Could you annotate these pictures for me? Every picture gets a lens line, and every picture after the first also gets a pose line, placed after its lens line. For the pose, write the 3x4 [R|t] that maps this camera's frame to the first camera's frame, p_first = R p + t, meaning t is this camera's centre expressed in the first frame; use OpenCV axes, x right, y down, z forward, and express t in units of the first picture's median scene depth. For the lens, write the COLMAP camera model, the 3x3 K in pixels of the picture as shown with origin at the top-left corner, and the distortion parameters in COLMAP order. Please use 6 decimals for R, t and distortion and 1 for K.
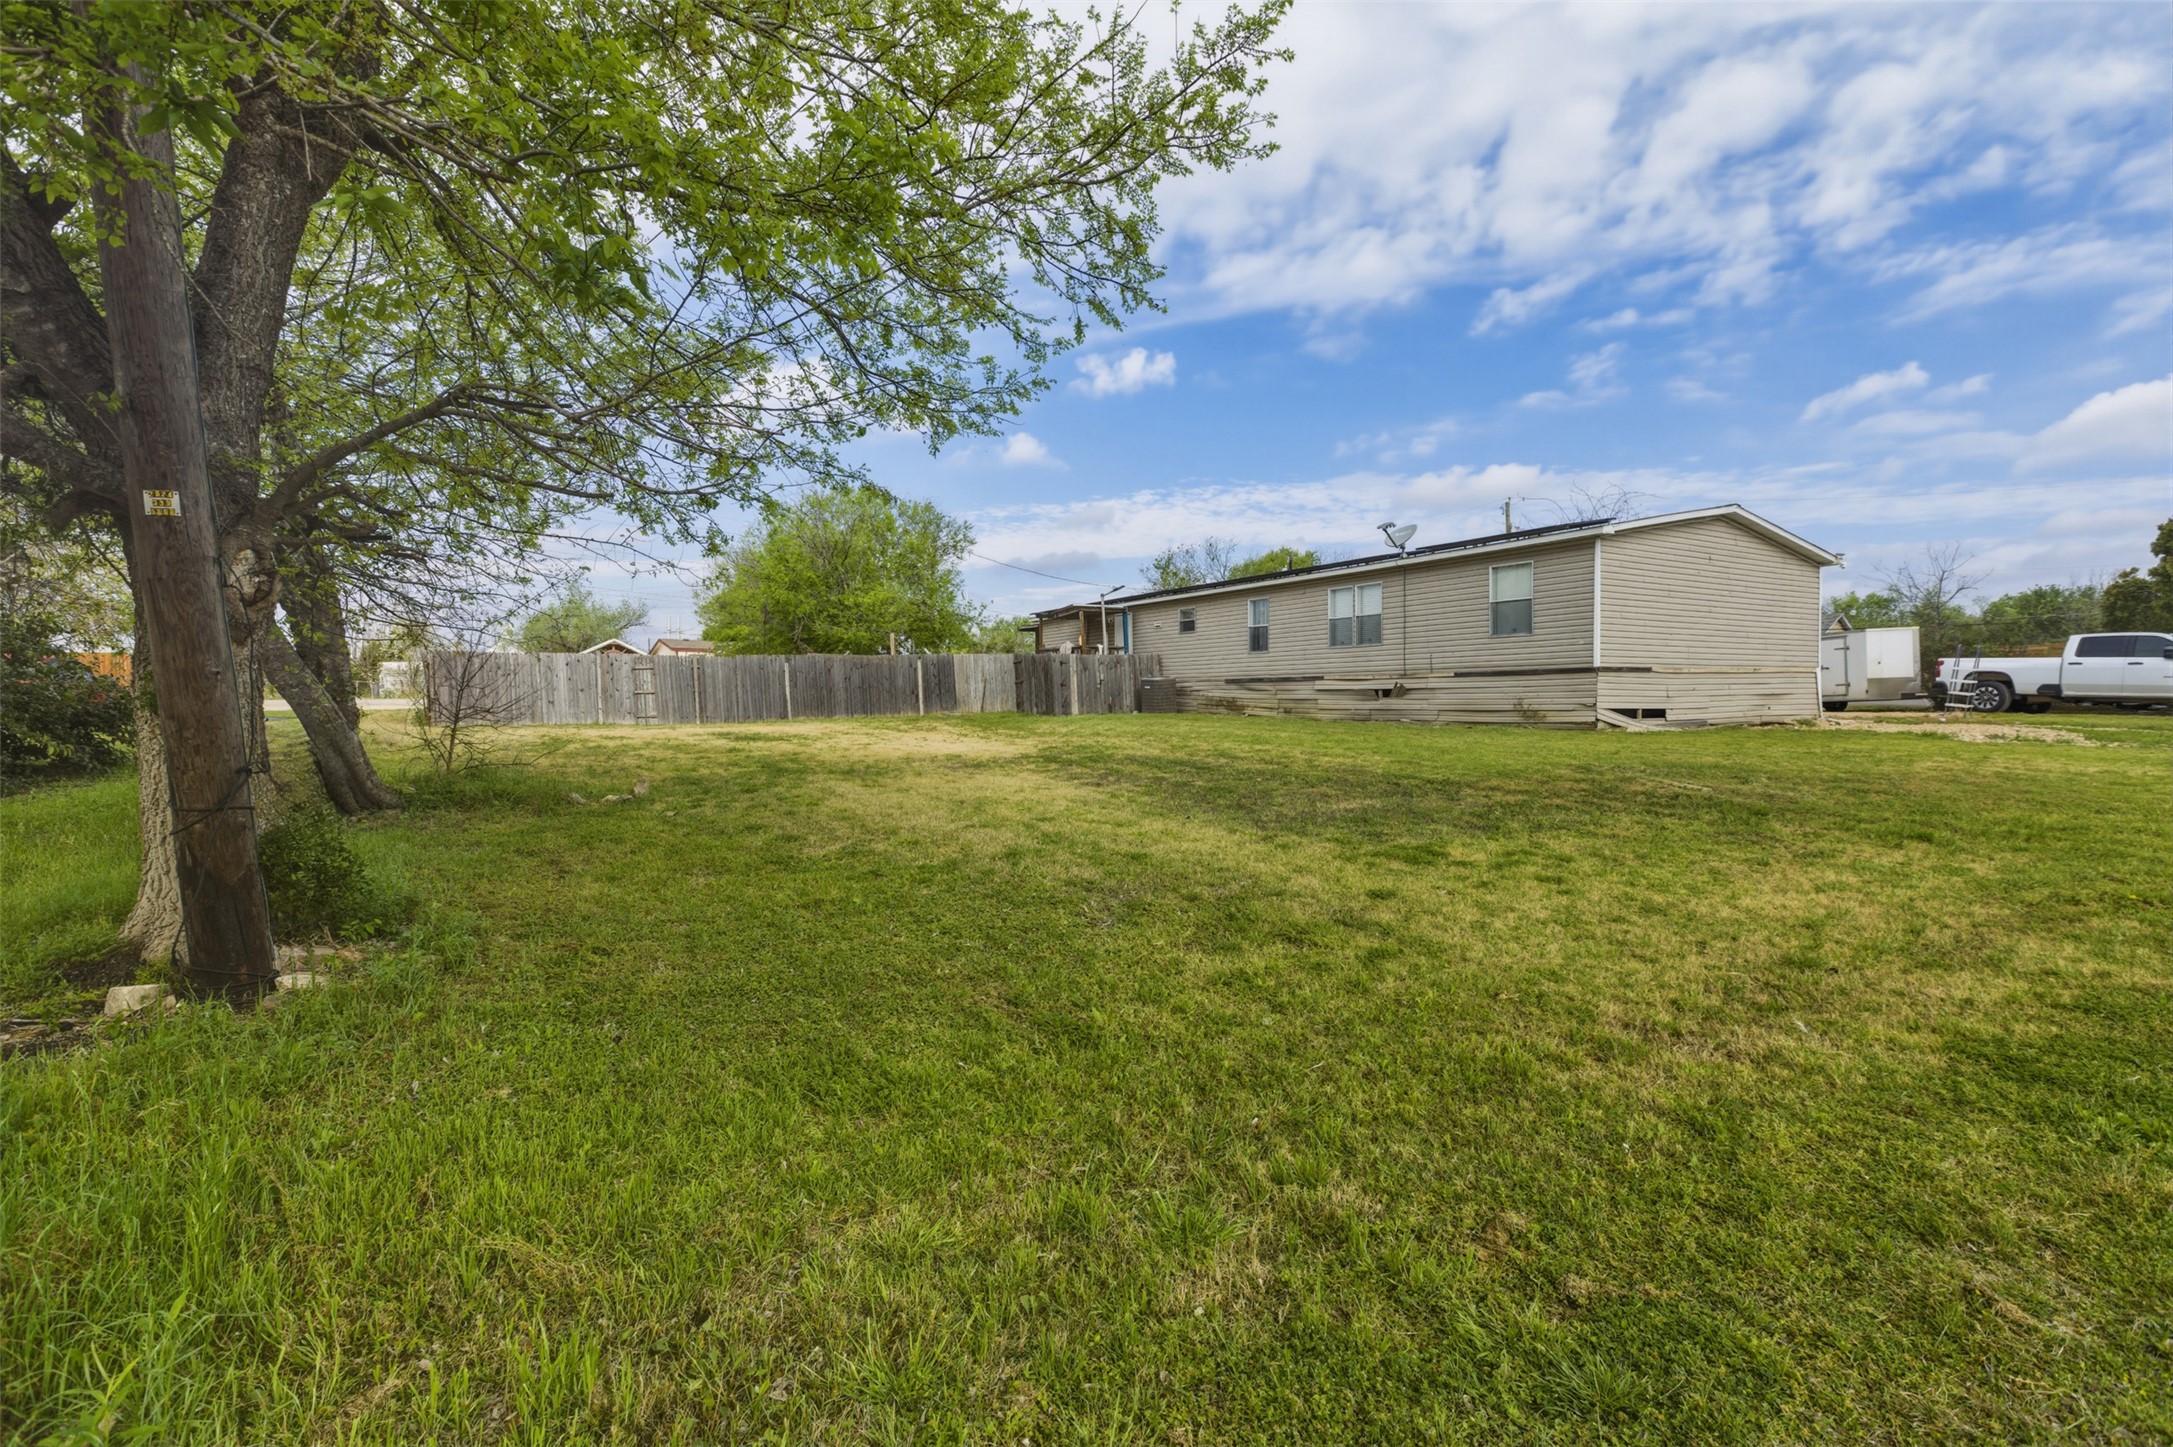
lens RADIAL K [[997.1, 0, 1071.8], [0, 997.1, 748.8], [0, 0, 1]] dist [-0.009056, 0.006670]
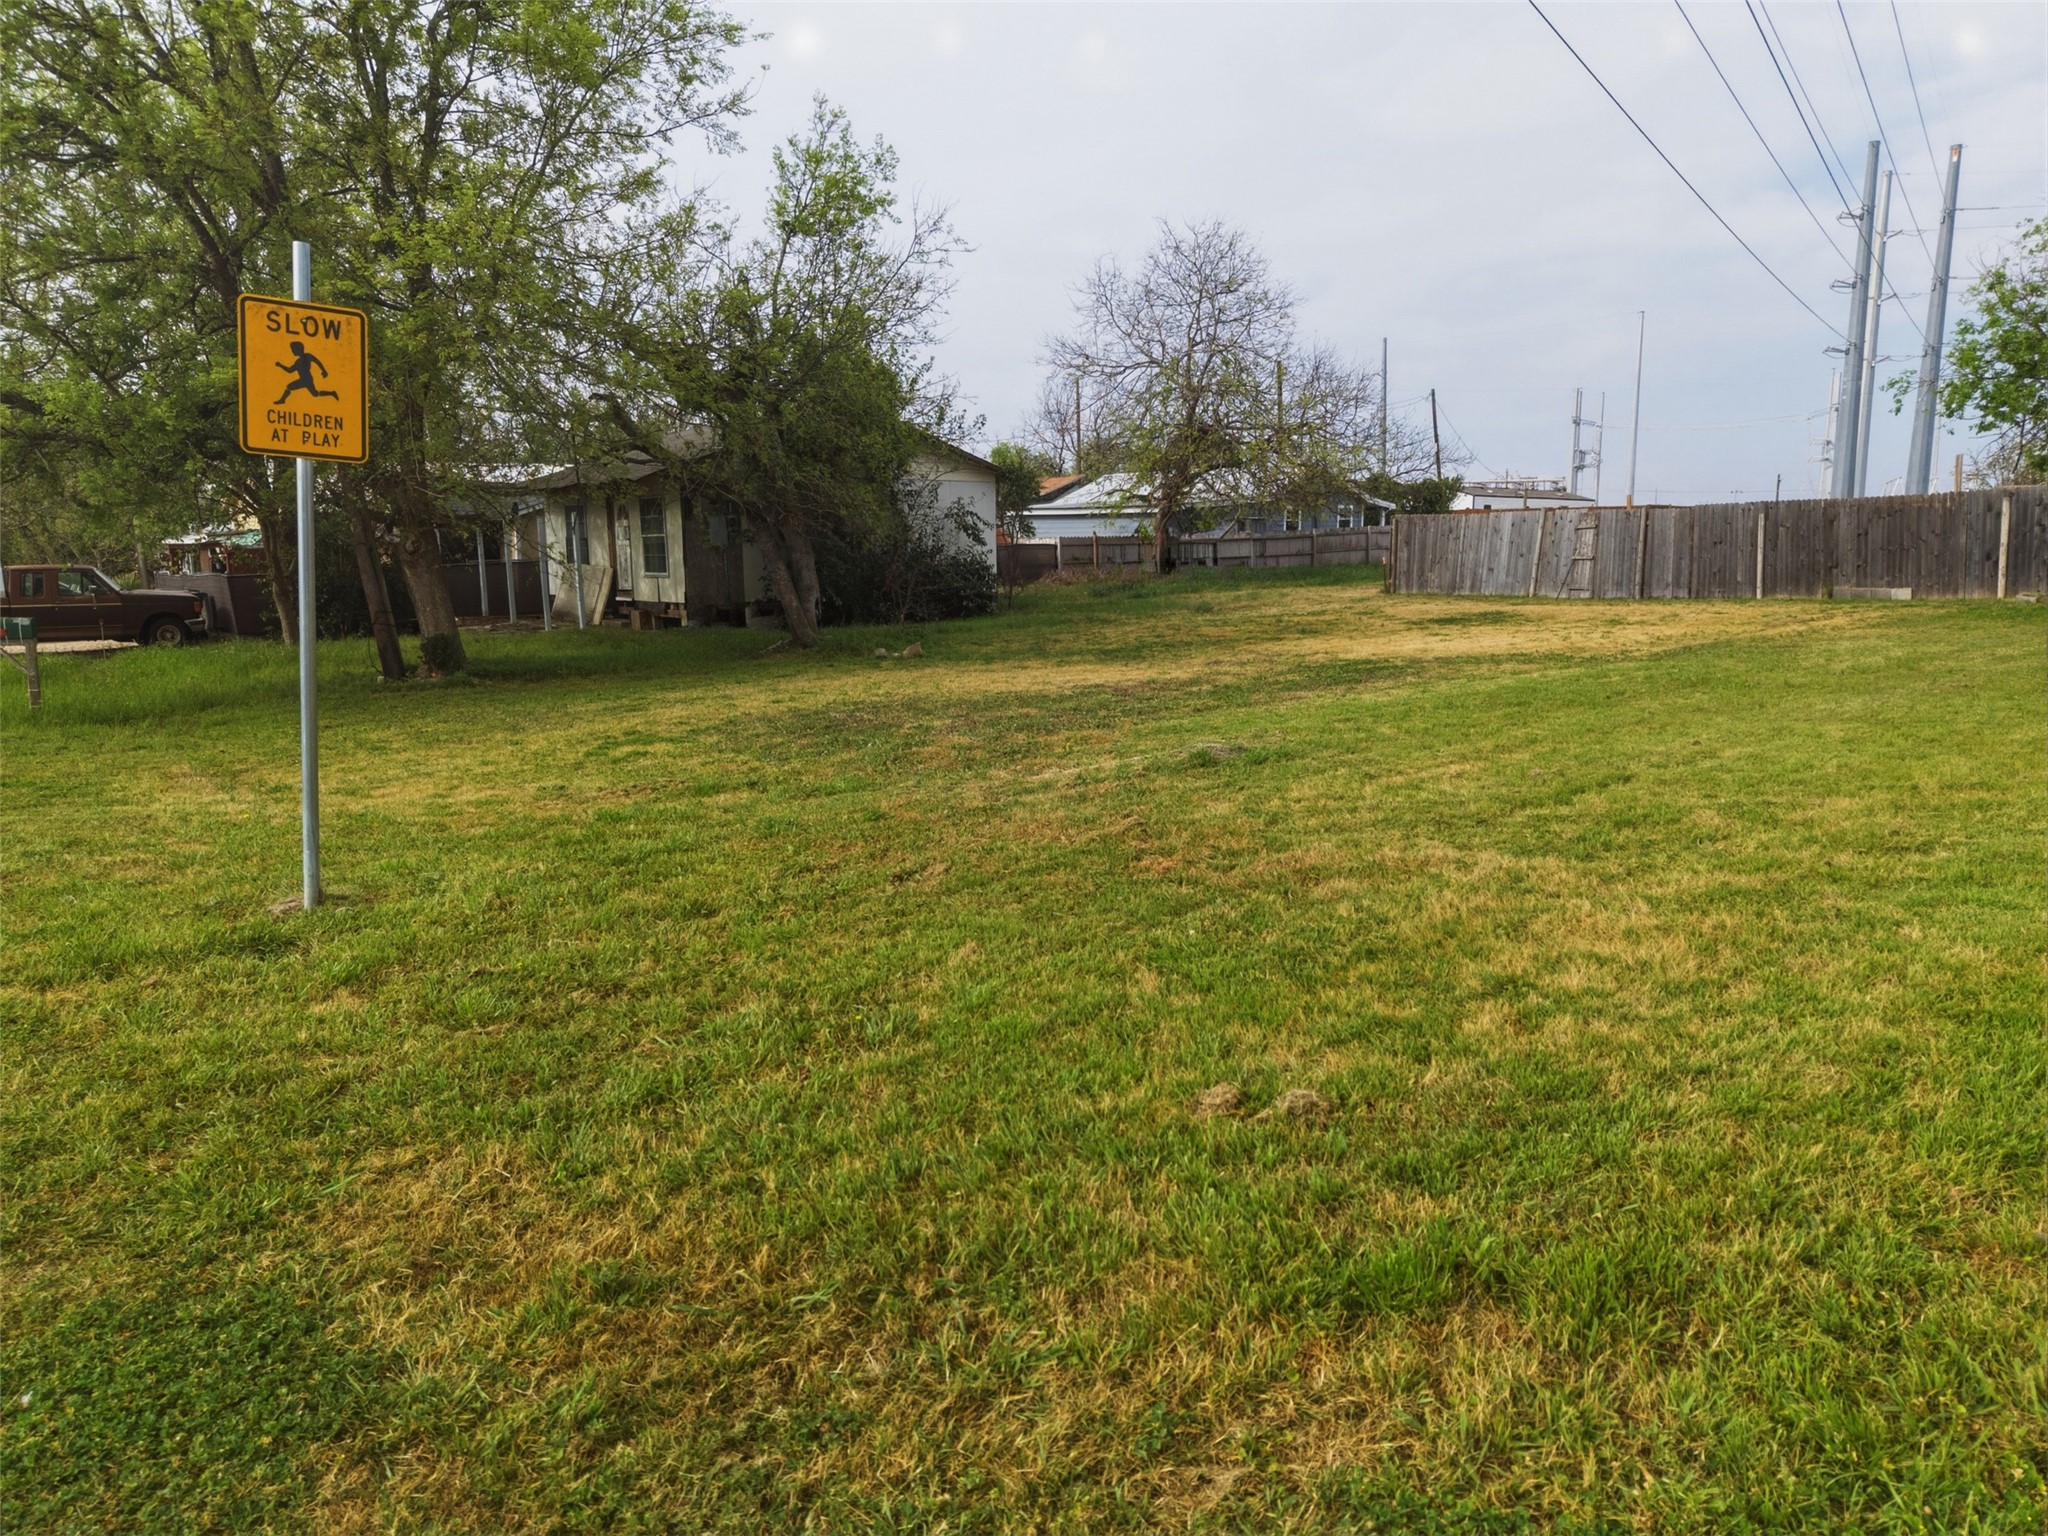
lens RADIAL K [[1383.9, 0, 1023.2], [0, 1383.9, 762.6], [0, 0, 1]] dist [0.030632, -0.029922]
pose [[0.164940, 0.150183, -0.974802, 0.612081], [-0.042408, 0.988505, 0.145118, -0.036568], [0.985391, 0.017404, 0.169413, 0.365064]]
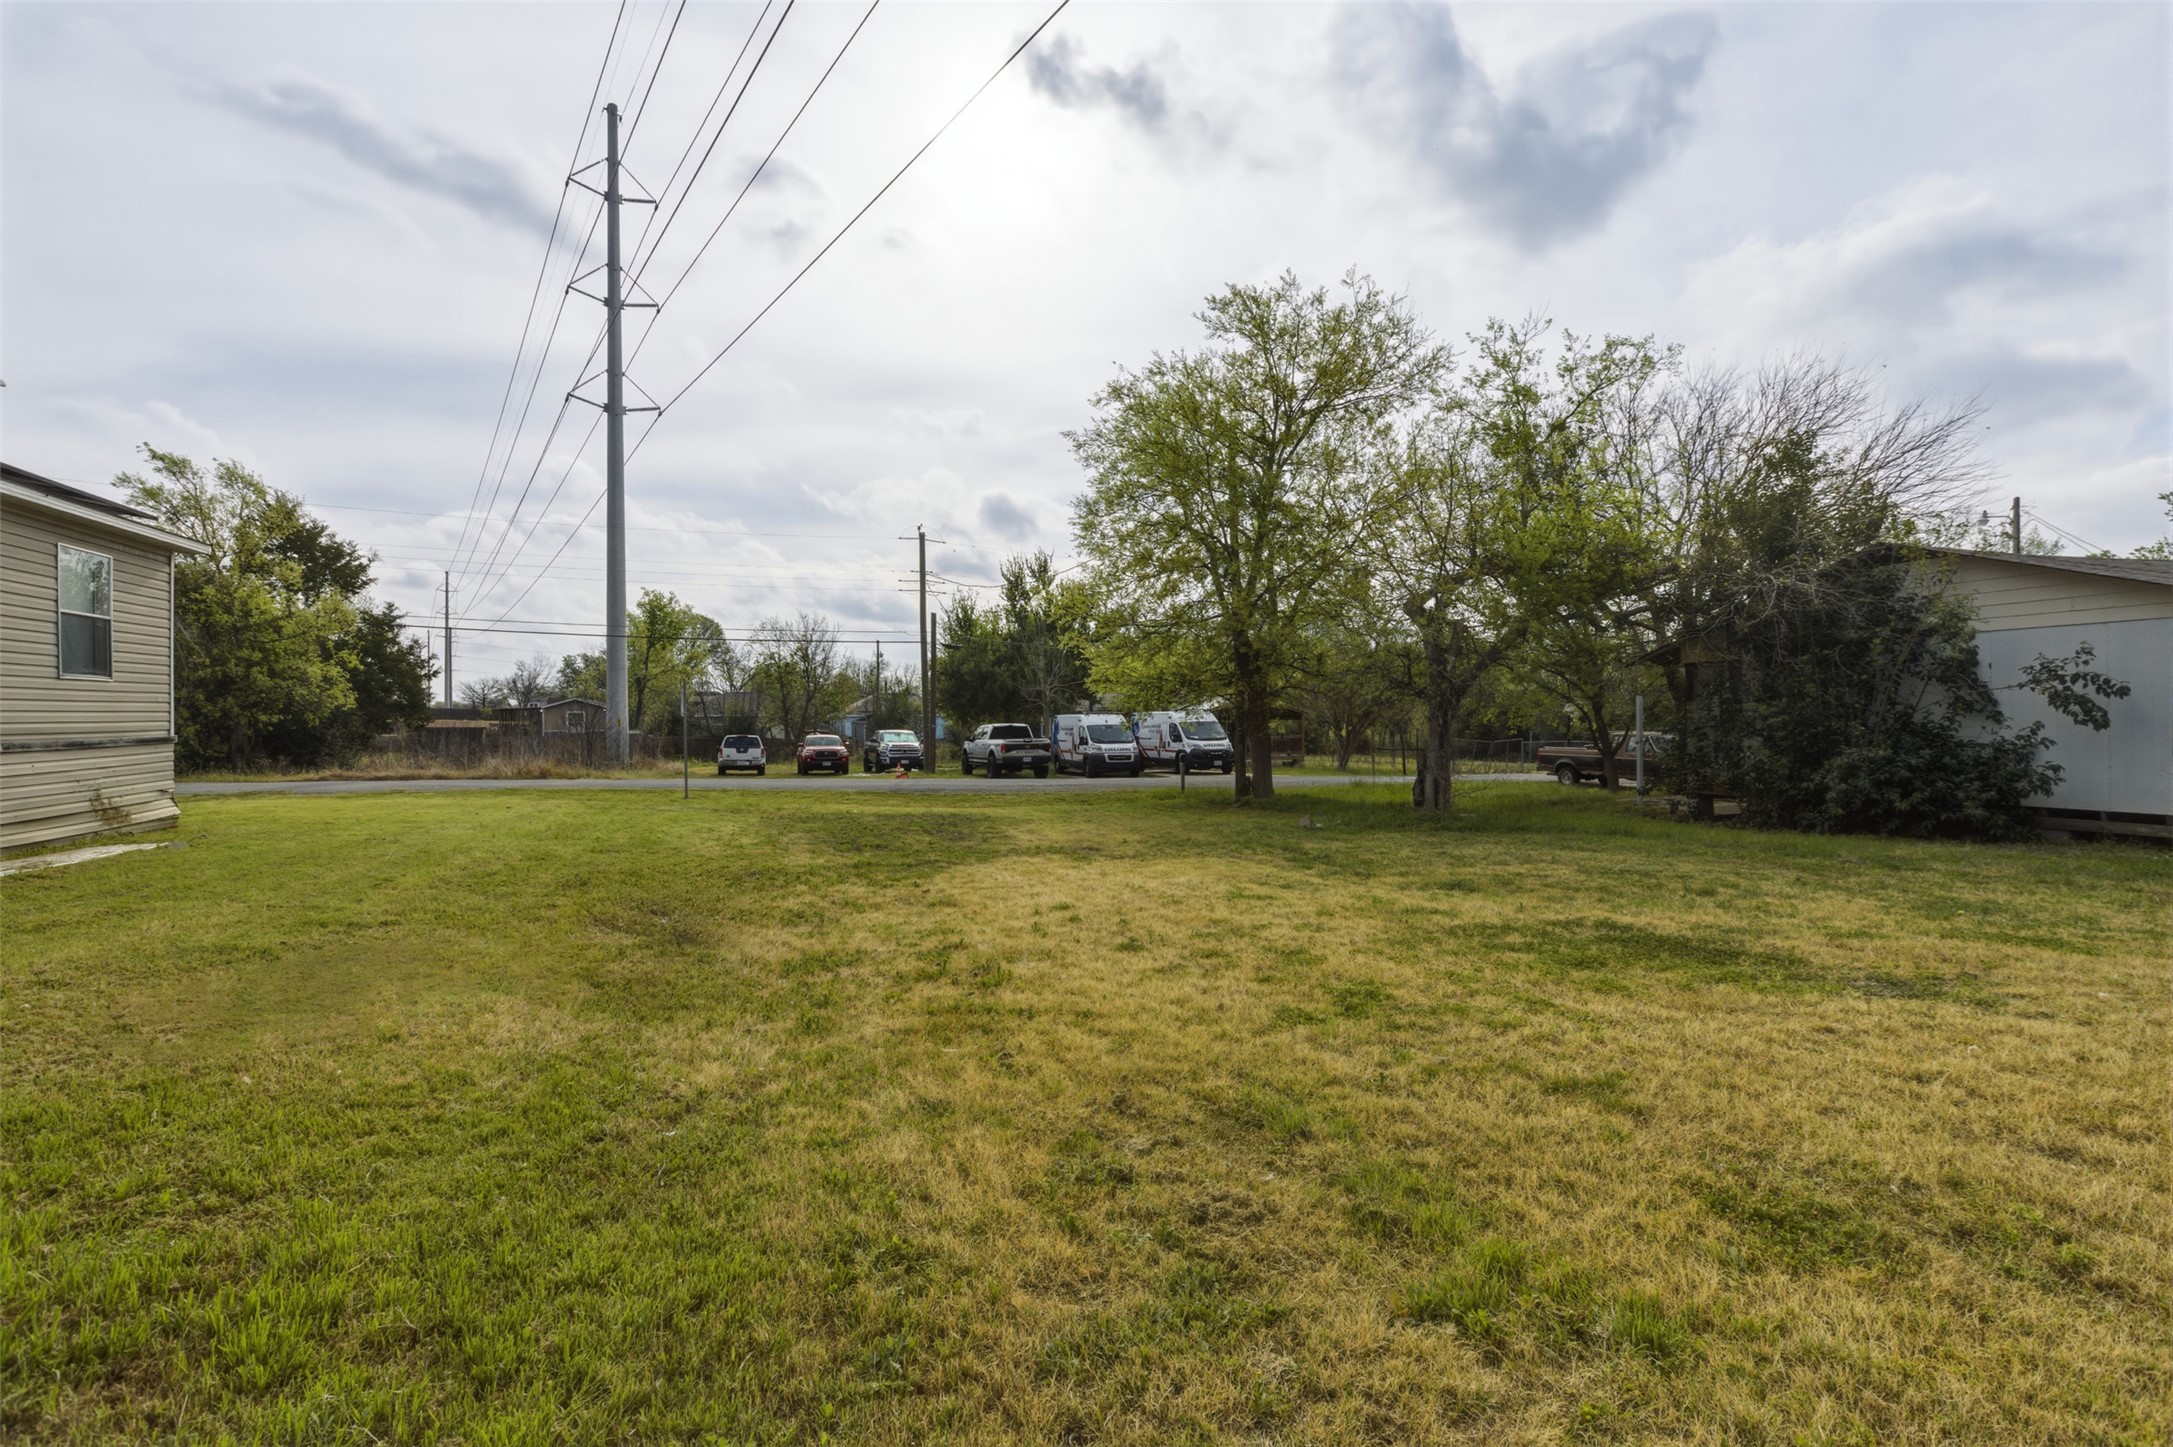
lens RADIAL K [[997.1, 0, 1091.6], [0, 997.1, 714.6], [0, 0, 1]] dist [-0.009056, 0.006670]
pose [[-0.980383, -0.000645, 0.197099, -0.166872], [0.009008, 0.998803, 0.048075, -0.087727], [-0.196894, 0.048907, -0.979204, 1.098794]]
